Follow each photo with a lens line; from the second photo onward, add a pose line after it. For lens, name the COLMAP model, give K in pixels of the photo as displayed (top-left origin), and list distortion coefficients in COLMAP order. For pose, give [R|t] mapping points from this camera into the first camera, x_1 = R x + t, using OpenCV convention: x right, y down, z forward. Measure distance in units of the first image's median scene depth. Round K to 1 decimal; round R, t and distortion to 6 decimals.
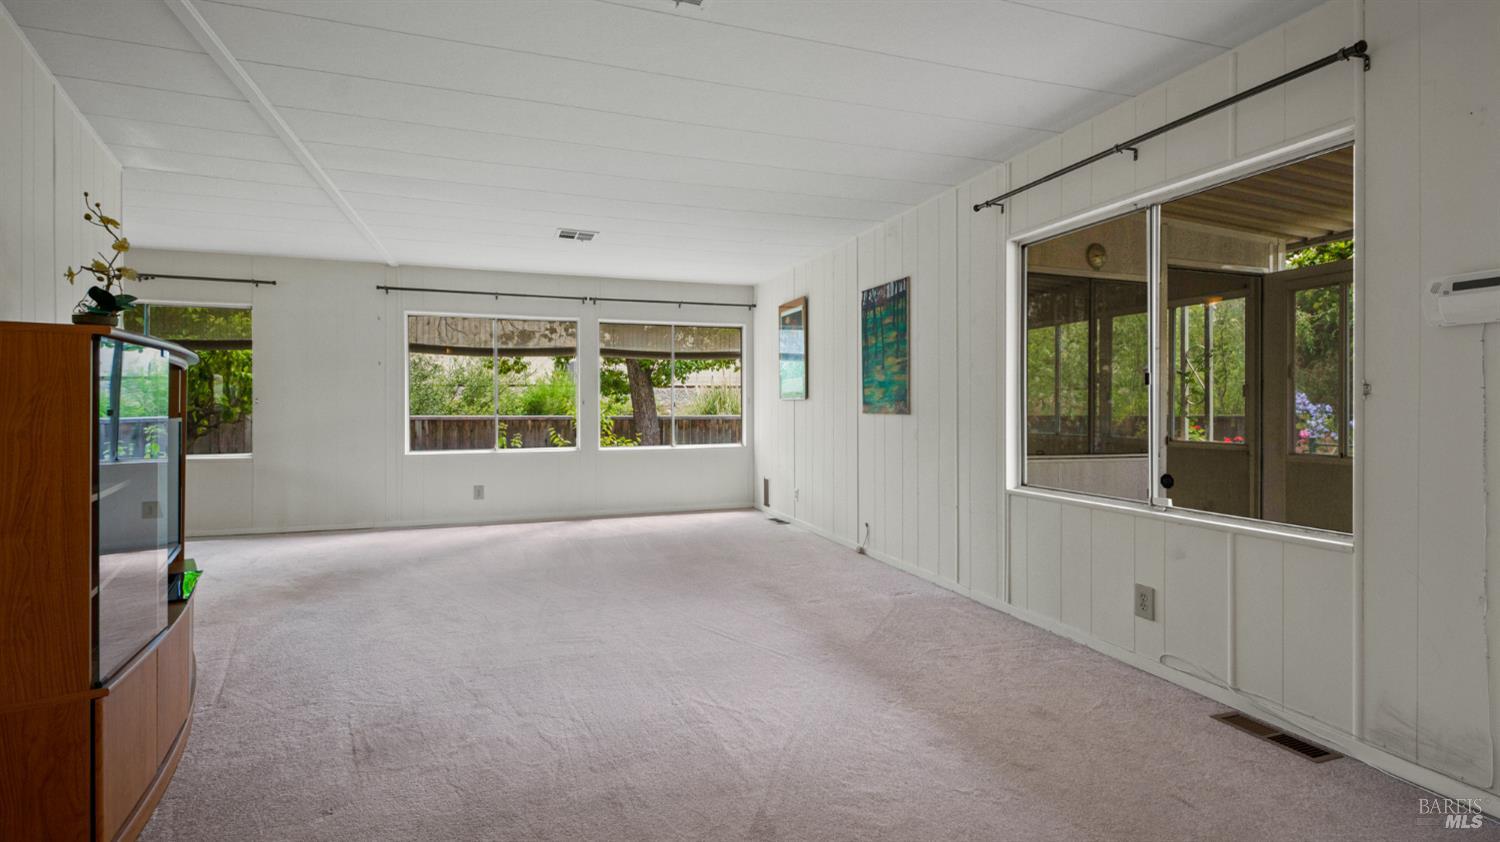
lens RADIAL K [[671.5, 0, 743.1], [0, 671.5, 405.7], [0, 0, 1]] dist [0.012422, -0.006381]
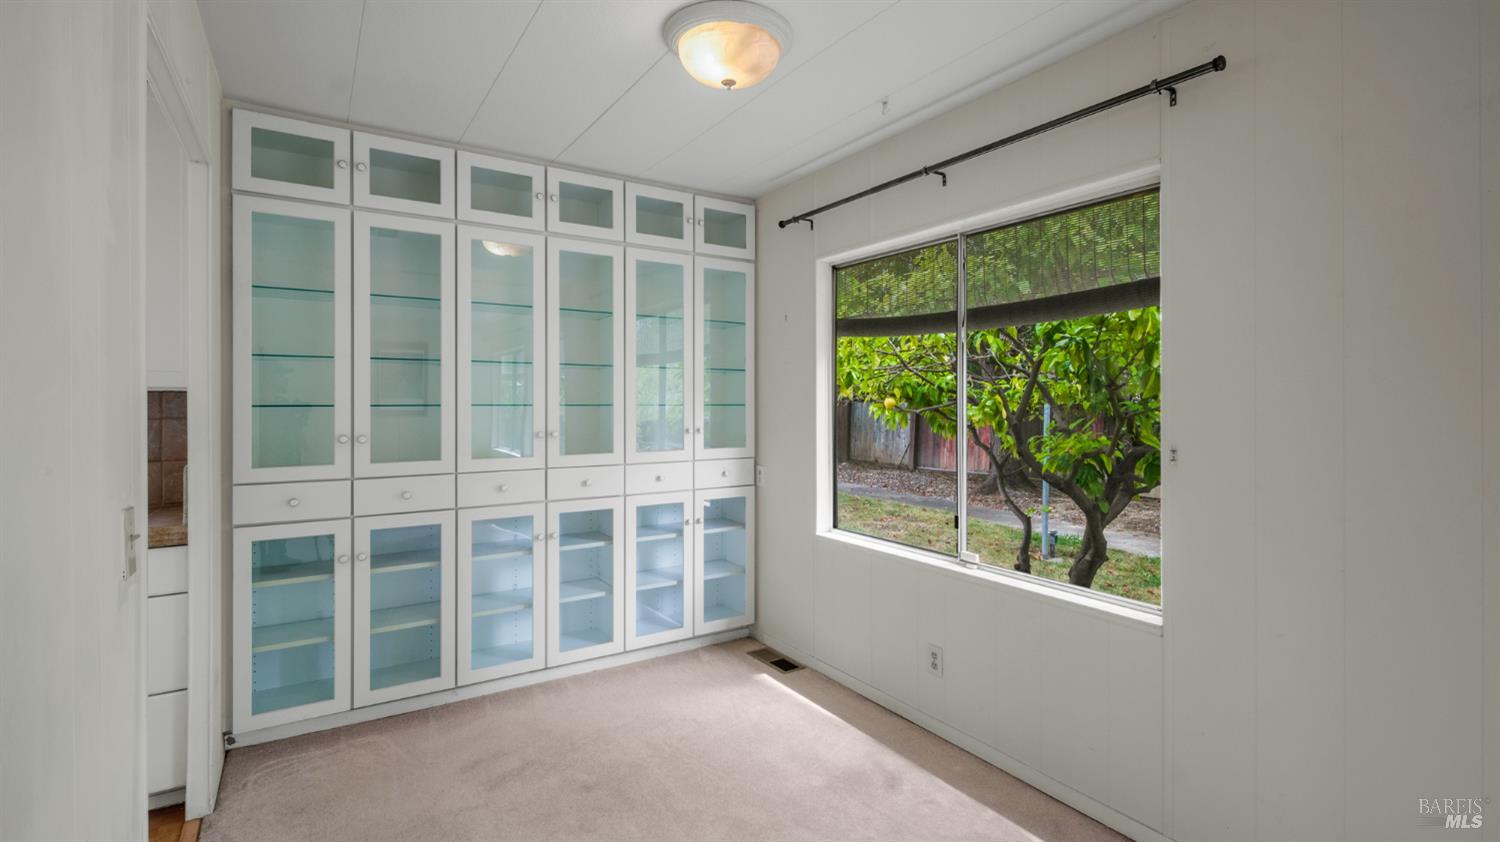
lens RADIAL K [[697.1, 0, 744.8], [0, 697.1, 405.9], [0, 0, 1]] dist [0.016783, -0.012447]
pose [[0.263868, 0.000627, -0.964559, -0.512097], [0.000299, 1.000000, 0.000732, -0.035397], [0.964559, -0.000482, 0.263868, 0.826583]]
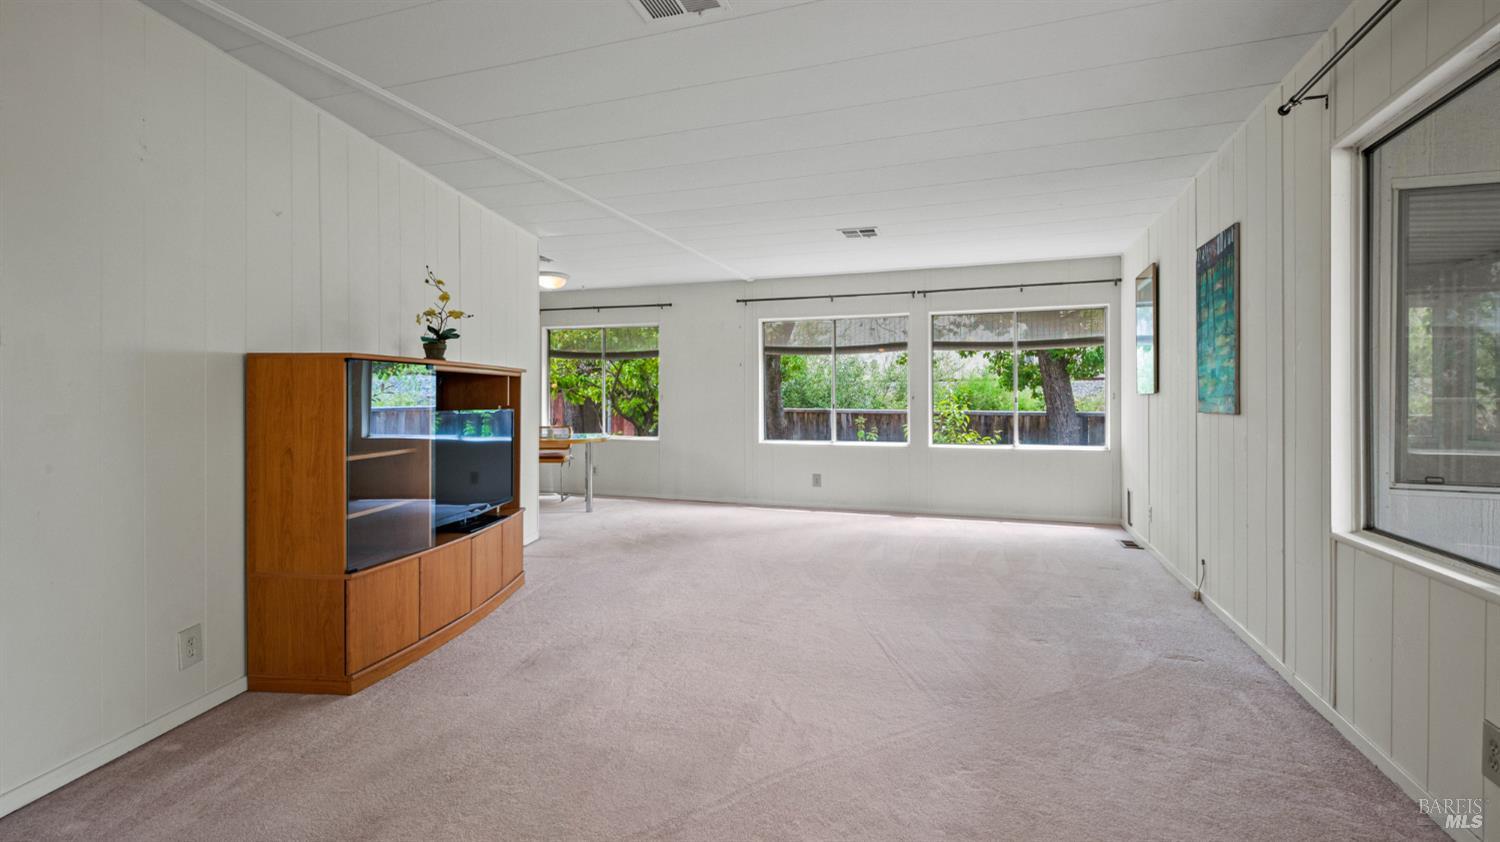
lens RADIAL K [[671.5, 0, 743.1], [0, 671.5, 405.7], [0, 0, 1]] dist [0.012422, -0.006381]
pose [[0.784724, 0.006681, -0.619809, 0.247557], [-0.001485, 0.999959, 0.008900, -0.002105], [0.619843, -0.006063, 0.784702, 0.096367]]
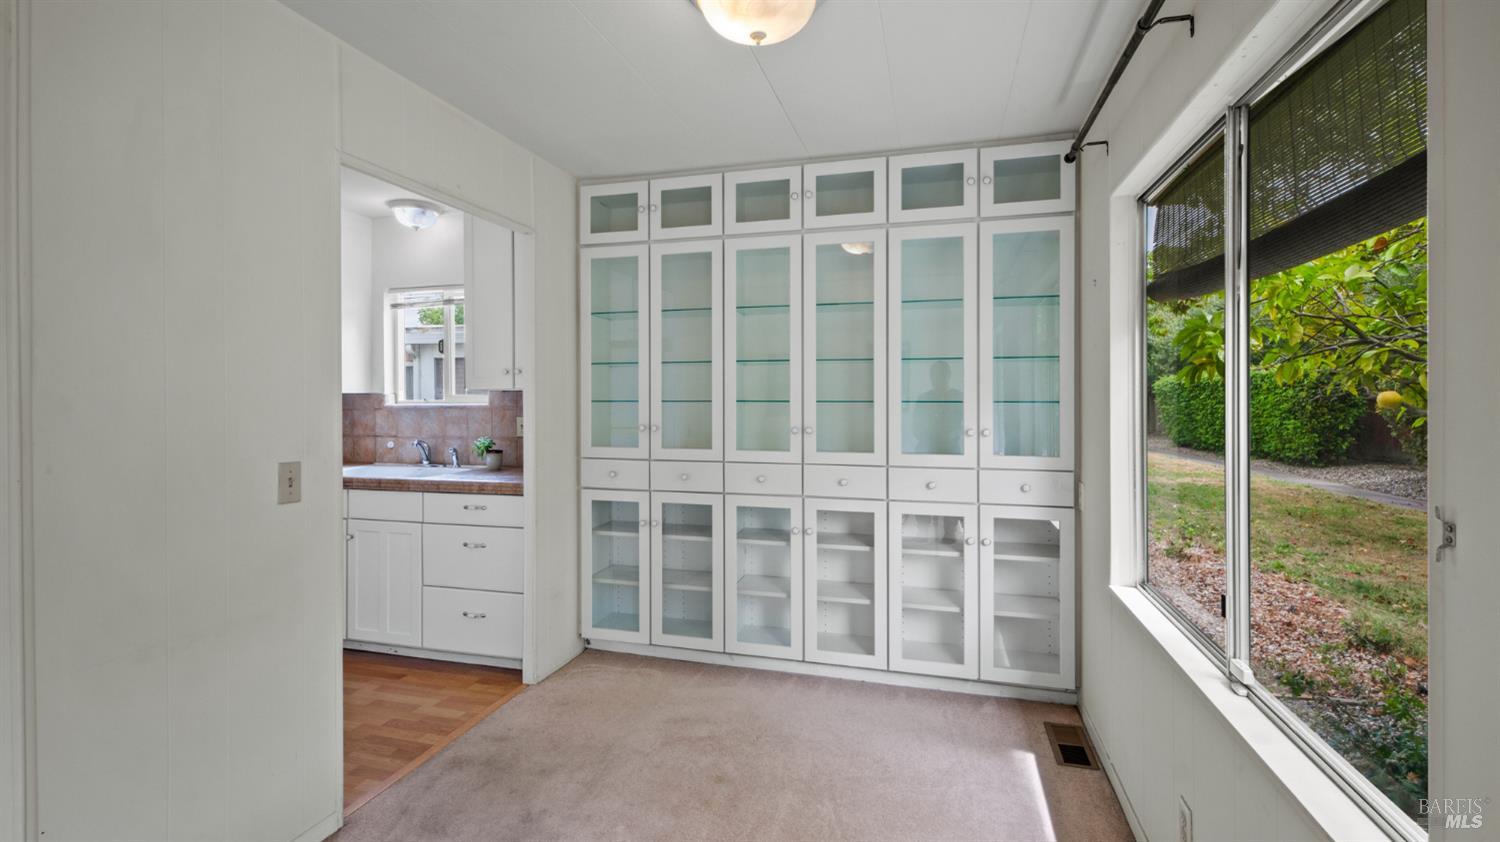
lens RADIAL K [[697.1, 0, 744.8], [0, 697.1, 405.9], [0, 0, 1]] dist [0.016783, -0.012447]
pose [[-0.563099, 0.004175, -0.826379, -0.611877], [-0.003560, 0.999966, 0.007478, -0.036149], [0.826382, 0.007153, -0.563064, 1.137104]]
